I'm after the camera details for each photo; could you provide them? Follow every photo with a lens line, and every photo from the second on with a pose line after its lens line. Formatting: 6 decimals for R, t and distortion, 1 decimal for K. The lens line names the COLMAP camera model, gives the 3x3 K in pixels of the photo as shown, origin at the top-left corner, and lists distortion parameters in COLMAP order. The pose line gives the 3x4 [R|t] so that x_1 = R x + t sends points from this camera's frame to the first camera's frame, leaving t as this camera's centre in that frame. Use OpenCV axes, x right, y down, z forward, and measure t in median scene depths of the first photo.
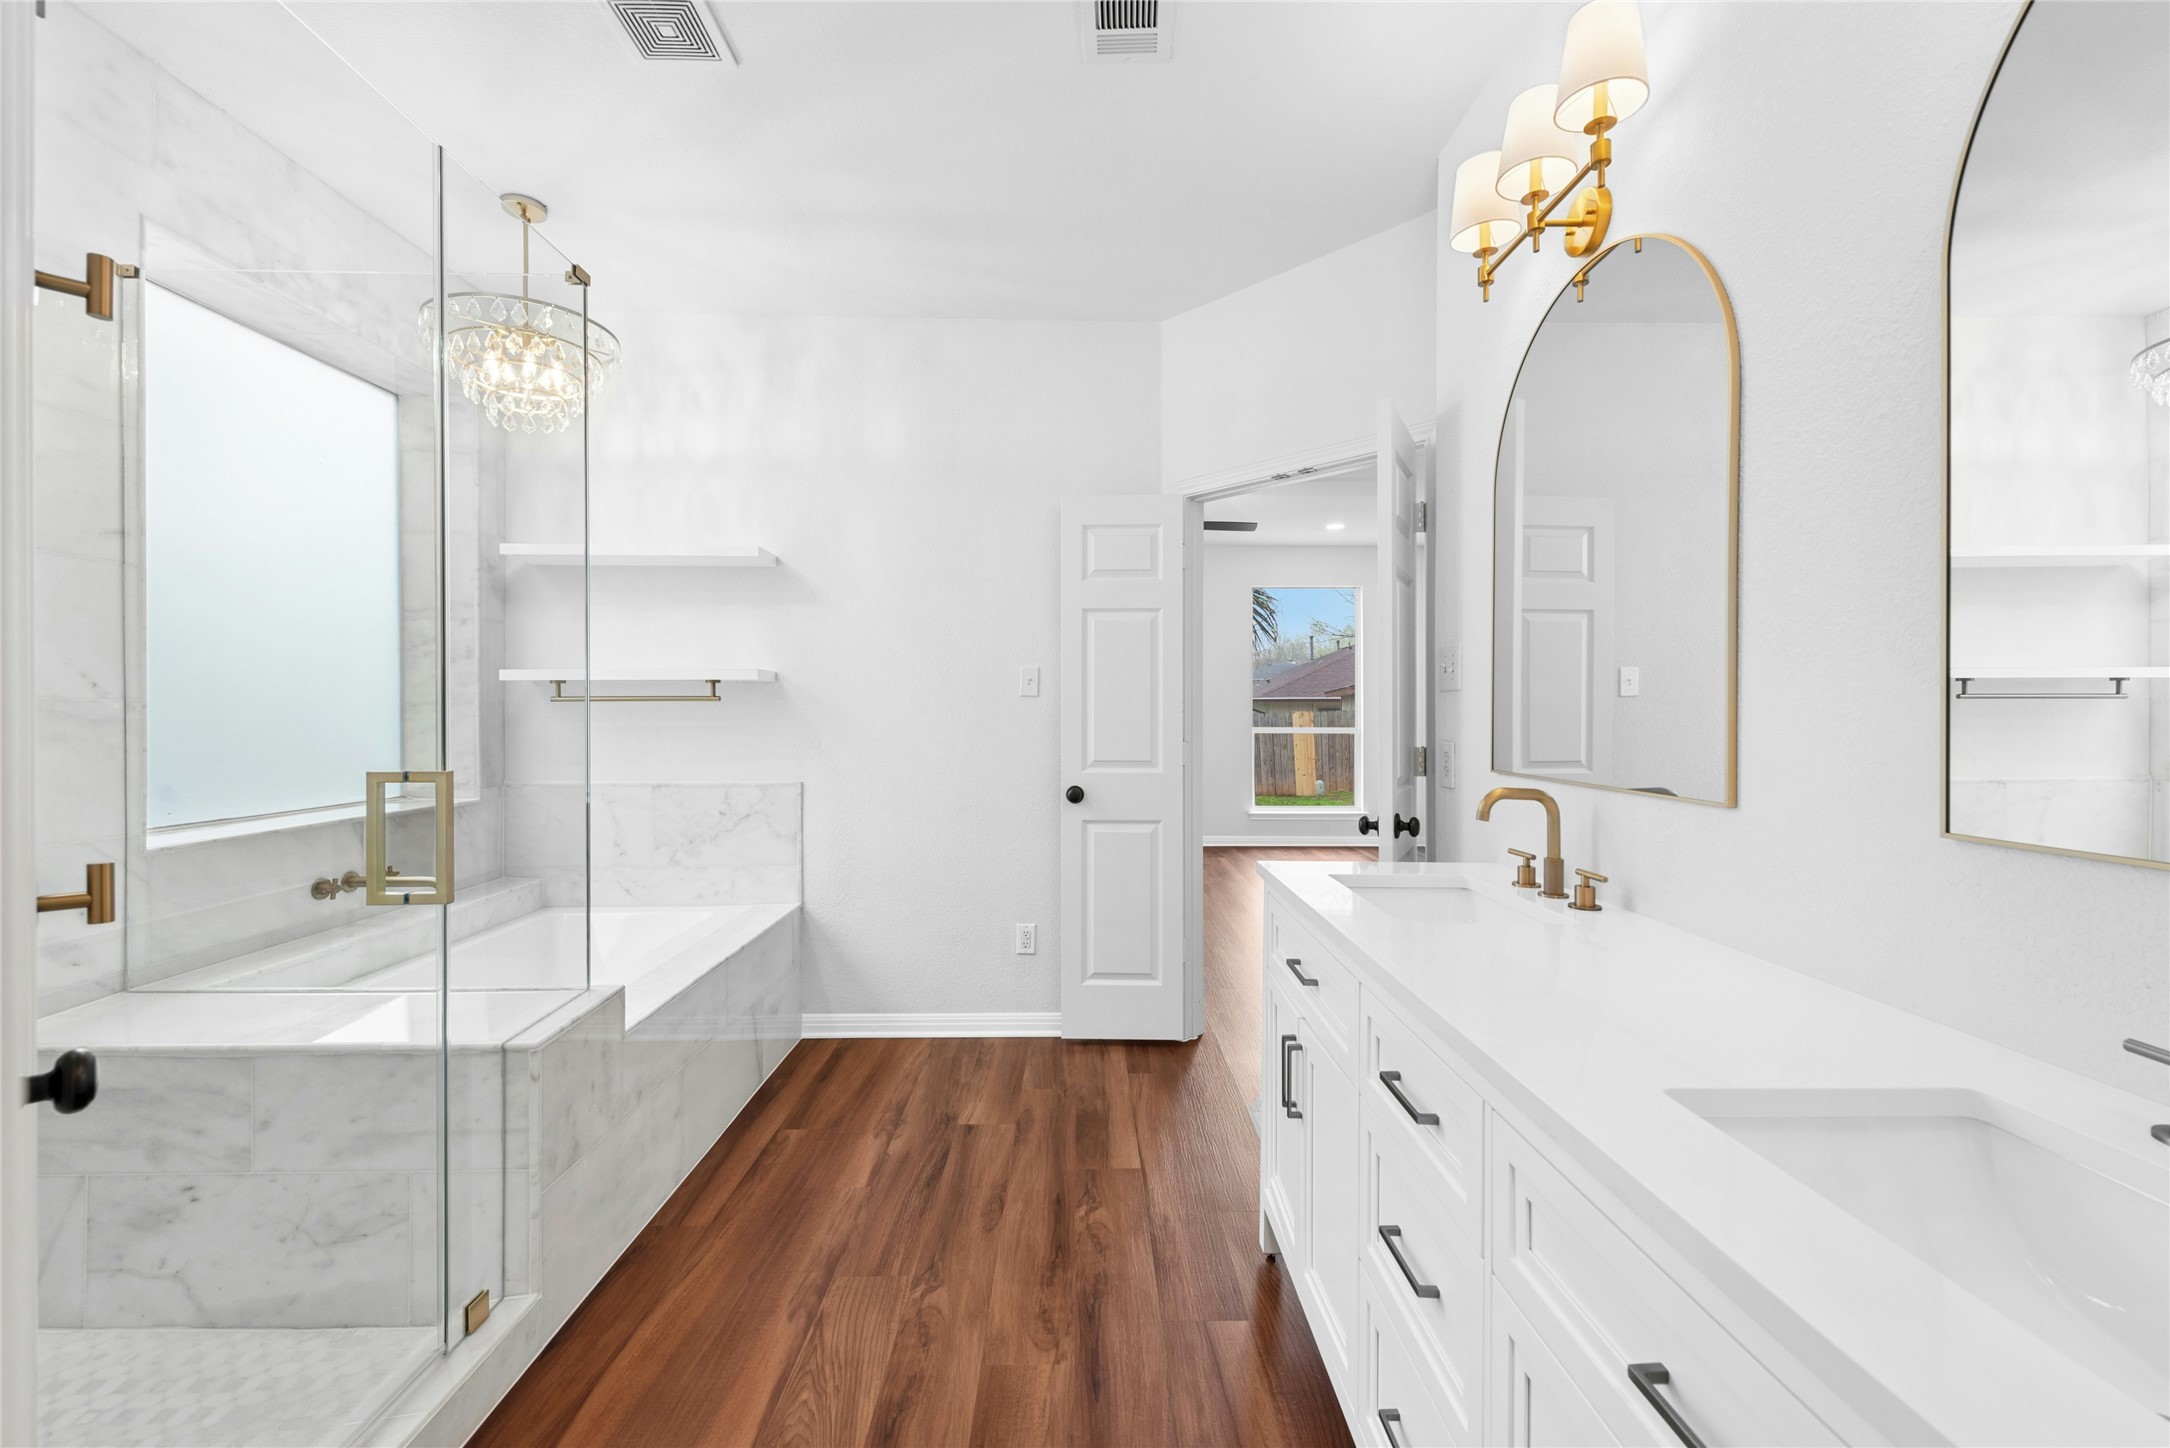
lens RADIAL K [[875.9, 0, 1082.2], [0, 875.9, 715.2], [0, 0, 1]] dist [0.003855, -0.000609]
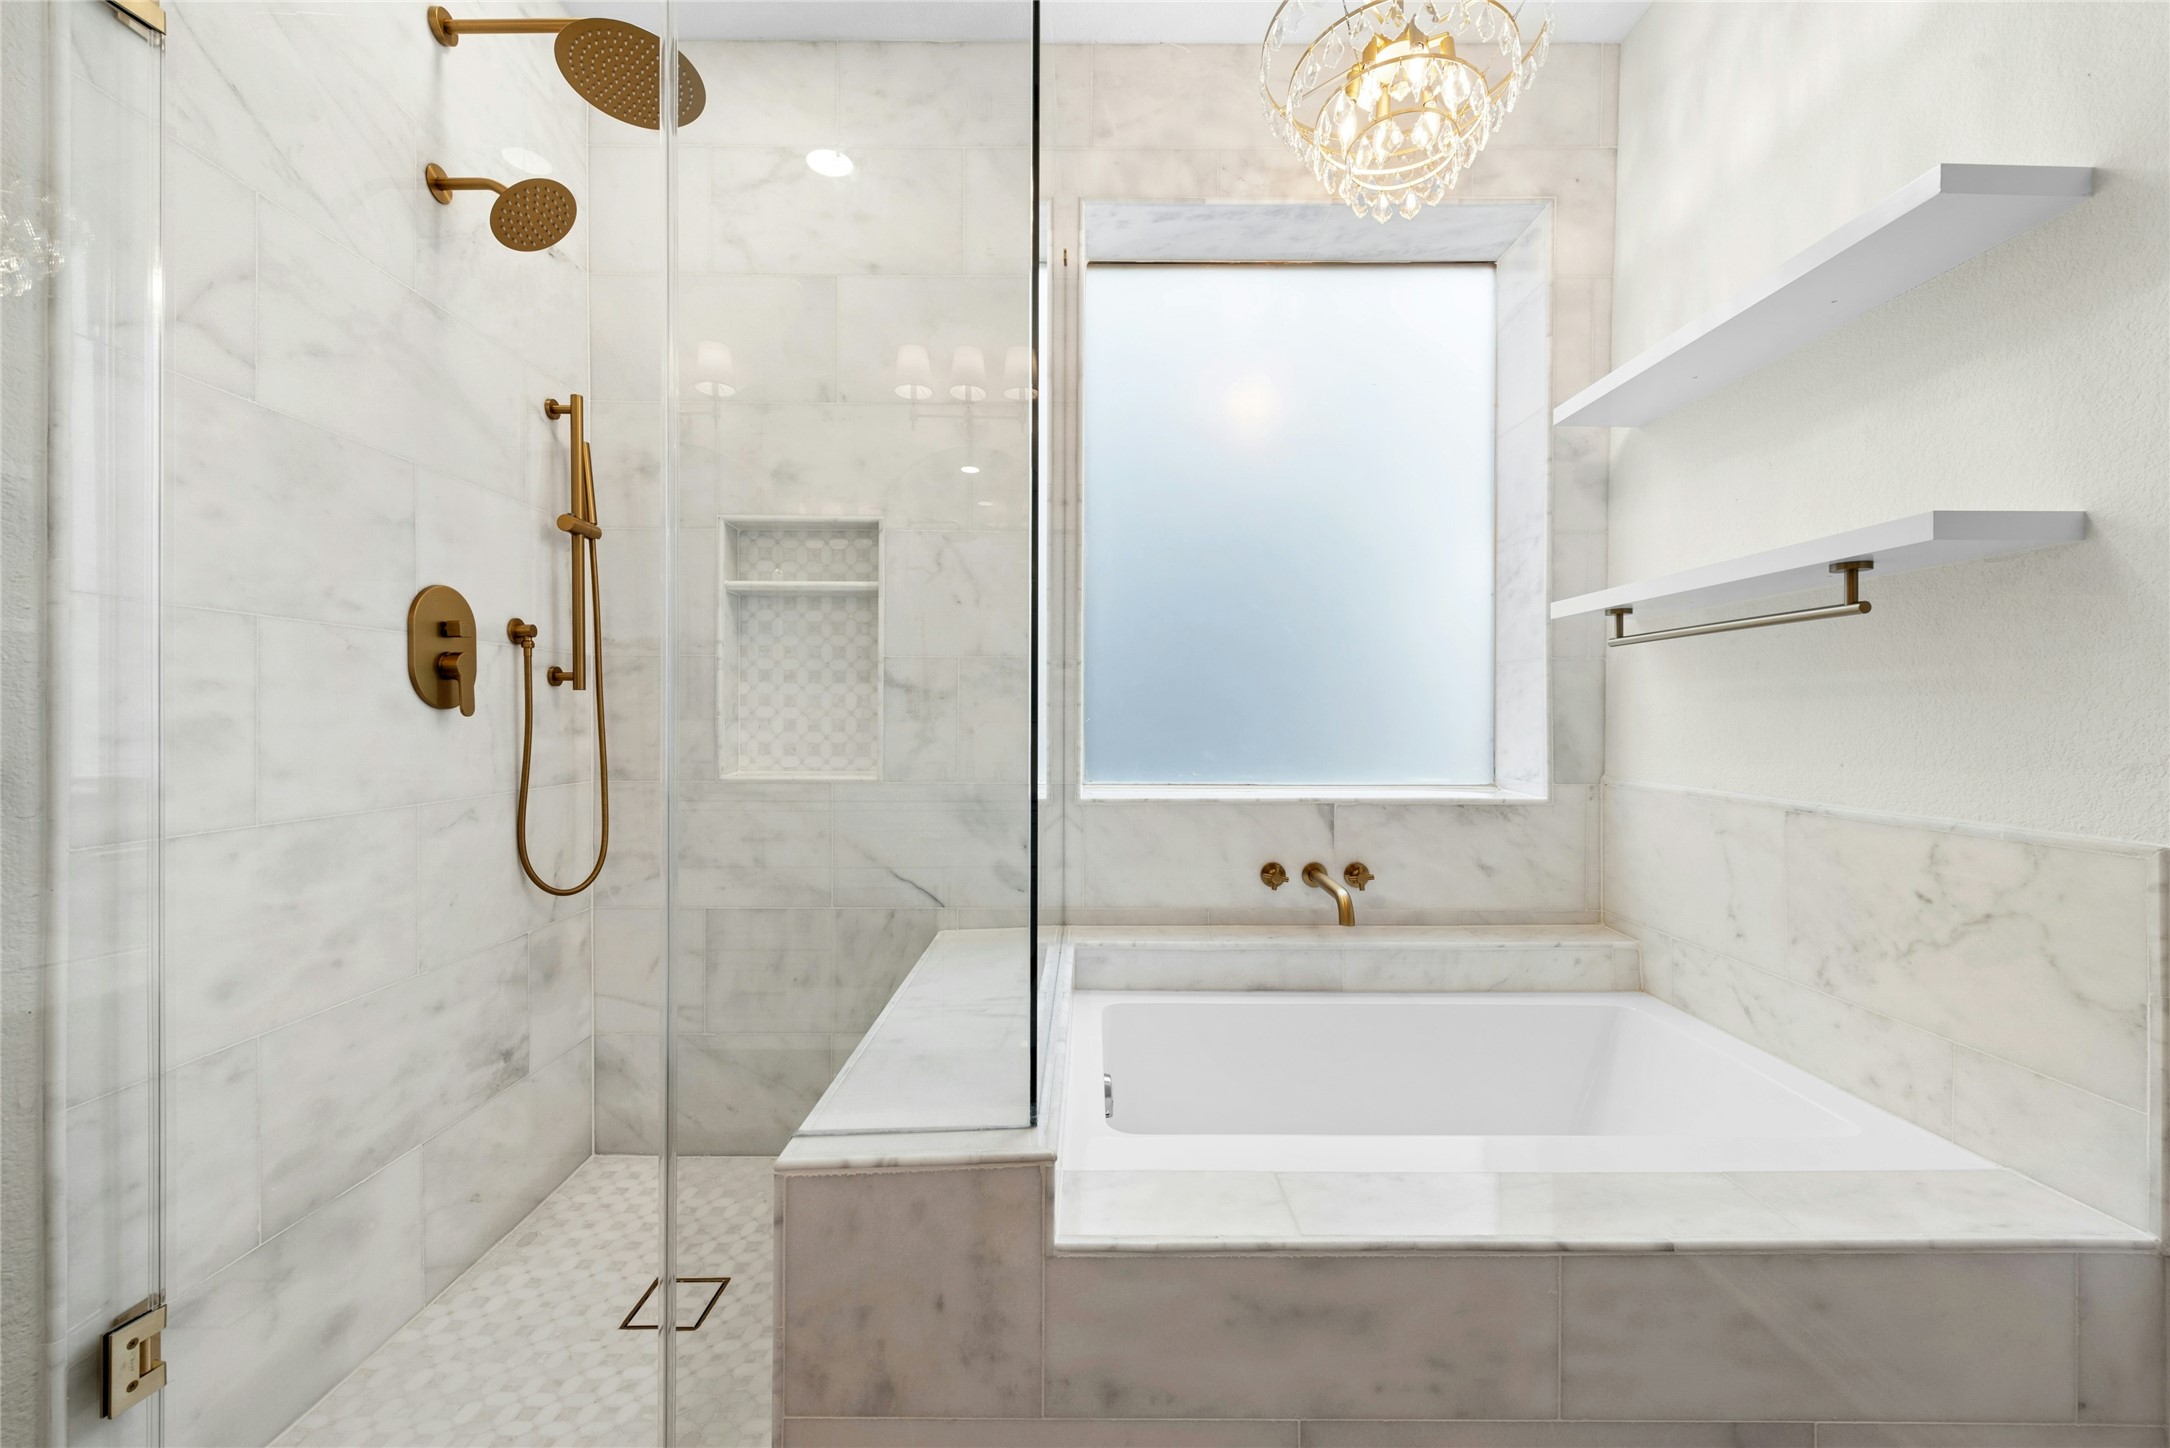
lens RADIAL K [[875.9, 0, 1088.6], [0, 875.9, 718.1], [0, 0, 1]] dist [0.003855, -0.000609]
pose [[-0.005781, 0.005618, -0.999968, -0.014455], [-0.007088, 0.999959, 0.005659, 0.054274], [0.999958, 0.007120, -0.005741, 1.100592]]
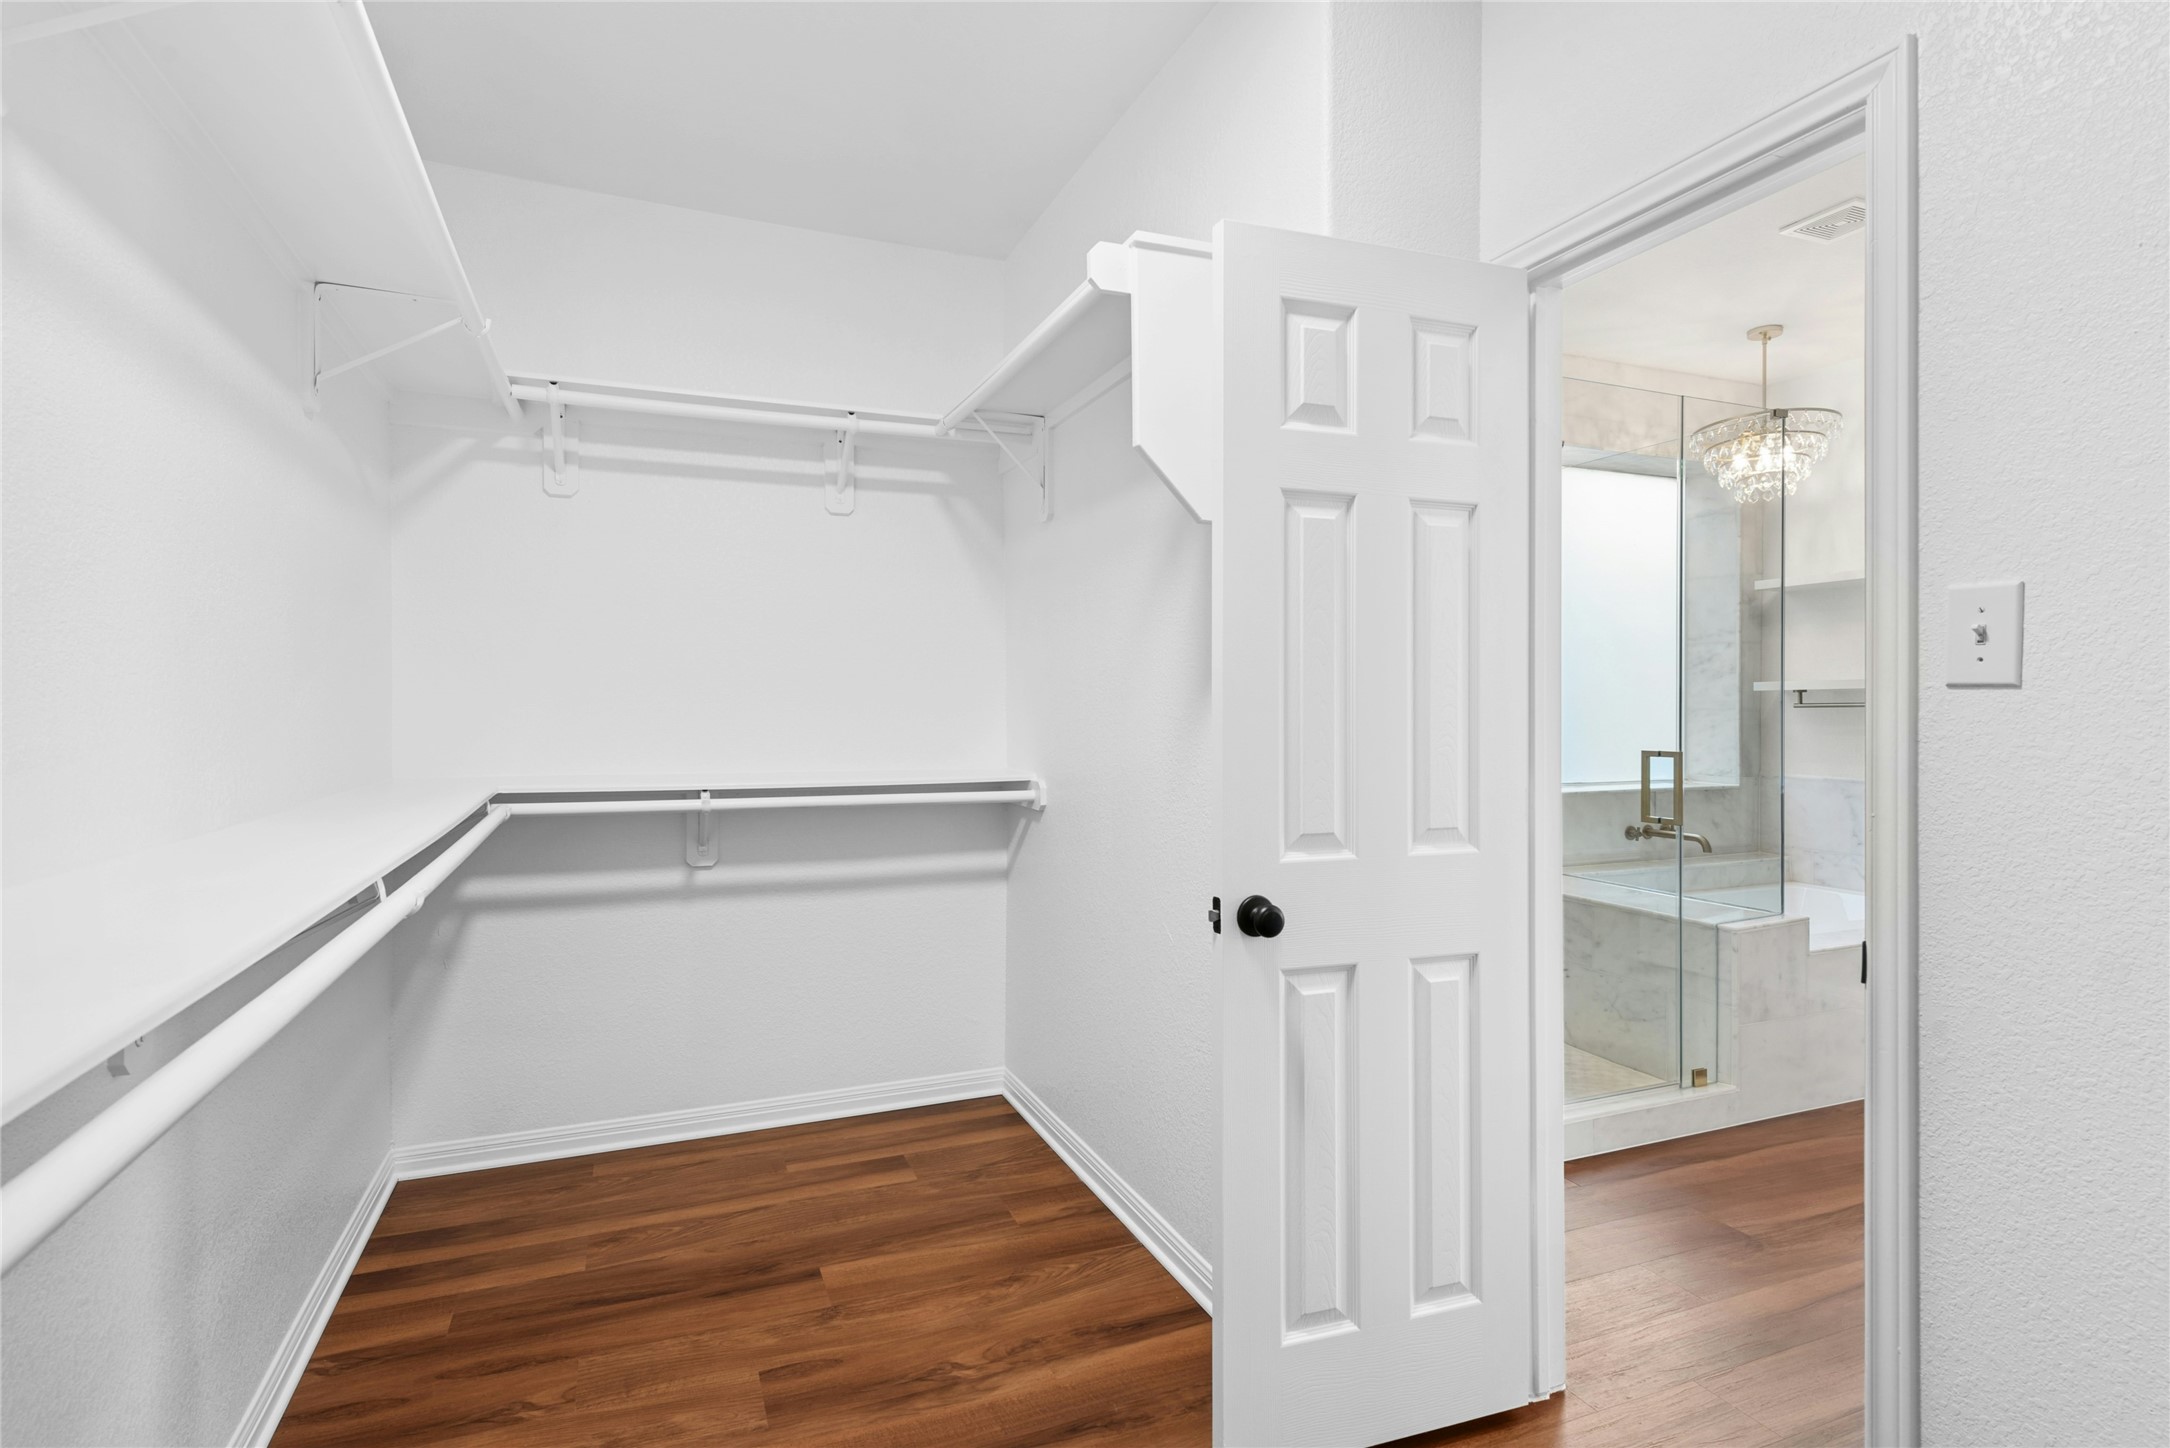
lens RADIAL K [[1048.8, 0, 1100.3], [0, 1048.8, 722.8], [0, 0, 1]] dist [0.001209, -0.000571]
pose [[0.362198, 0.009912, -0.932048, 0.650473], [-0.002832, 0.999951, 0.009534, -0.010050], [0.932097, -0.000813, 0.362209, -0.678517]]
